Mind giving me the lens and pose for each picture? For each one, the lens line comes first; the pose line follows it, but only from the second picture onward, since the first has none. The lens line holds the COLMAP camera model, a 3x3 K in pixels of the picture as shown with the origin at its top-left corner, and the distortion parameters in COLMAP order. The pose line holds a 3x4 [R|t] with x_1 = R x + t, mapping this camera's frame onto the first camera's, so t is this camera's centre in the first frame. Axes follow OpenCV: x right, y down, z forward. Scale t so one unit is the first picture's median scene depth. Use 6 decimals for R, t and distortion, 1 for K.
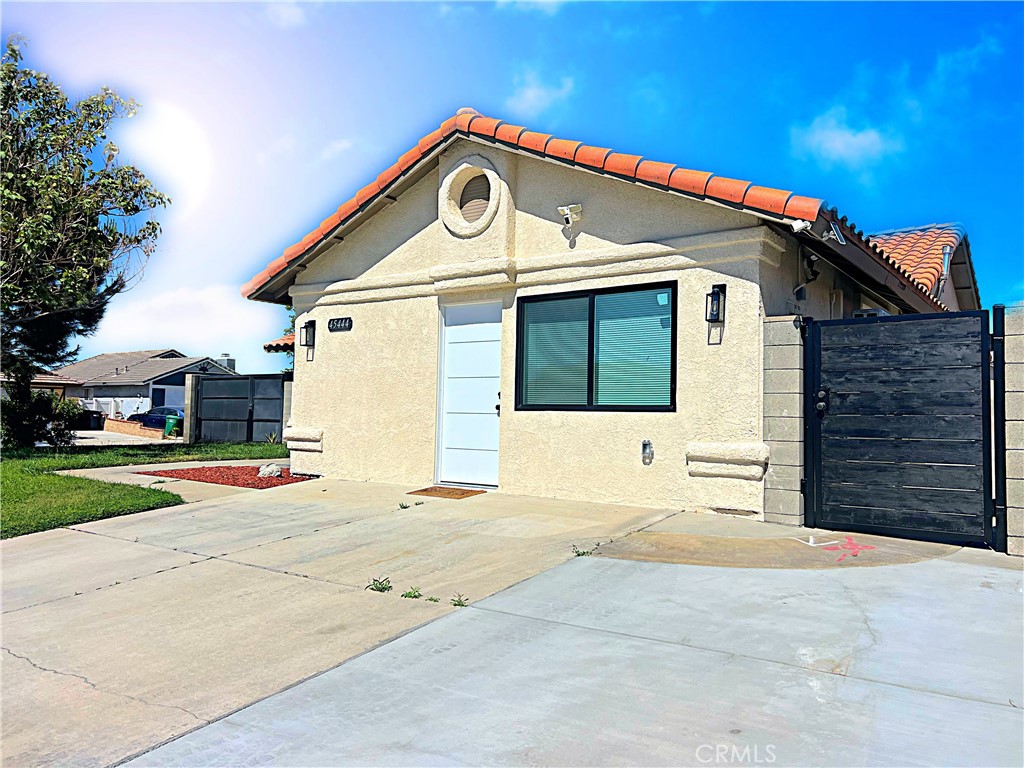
lens RADIAL K [[776.2, 0, 511.5], [0, 776.2, 384.2], [0, 0, 1]] dist [0.064556, -0.082309]
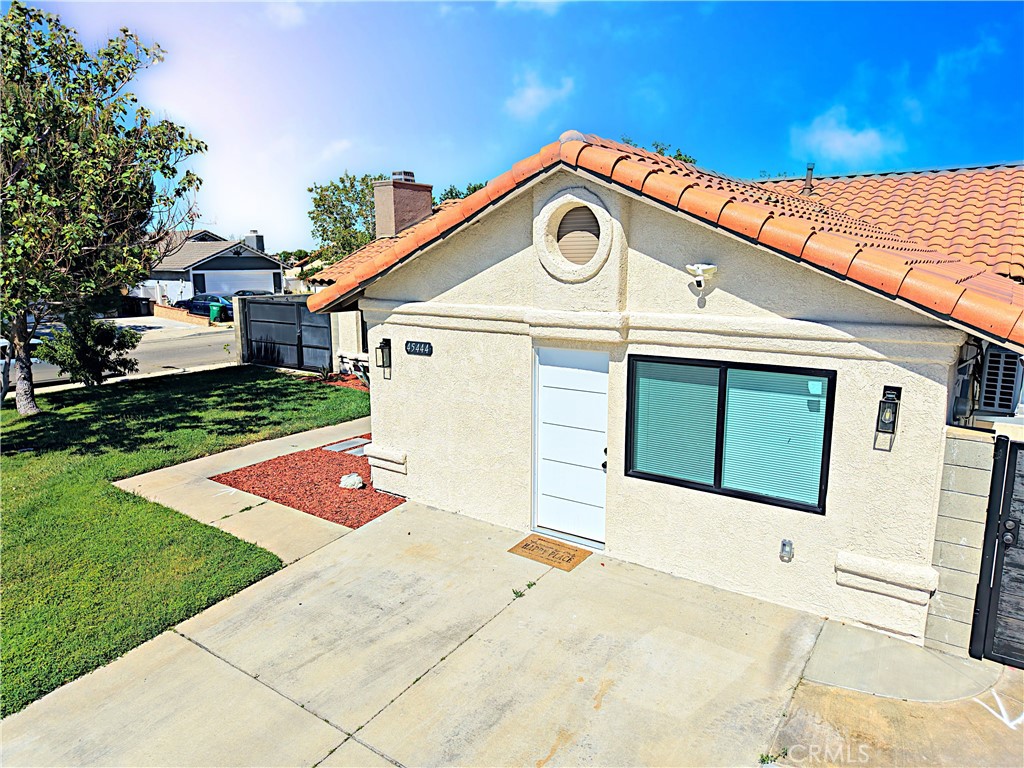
lens RADIAL K [[686.7, 0, 505.0], [0, 686.7, 388.1], [0, 0, 1]] dist [0.022066, -0.018037]
pose [[0.999803, -0.018595, -0.006941, -0.131152], [0.019678, 0.974379, 0.224049, -0.254020], [0.002597, -0.224142, 0.974553, 0.211798]]
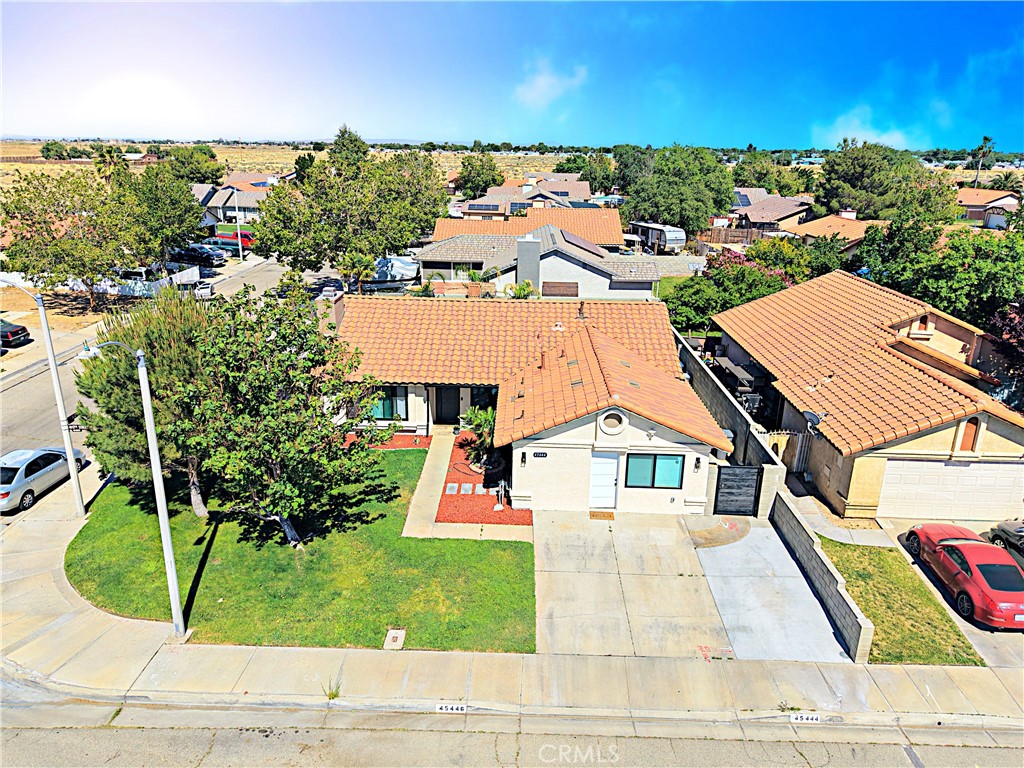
lens RADIAL K [[686.7, 0, 508.6], [0, 686.7, 407.0], [0, 0, 1]] dist [0.022066, -0.018037]
pose [[0.825905, -0.194031, 0.529371, -1.724458], [-0.019950, 0.928272, 0.371367, -1.243126], [-0.563457, -0.317274, 0.762793, -0.698225]]
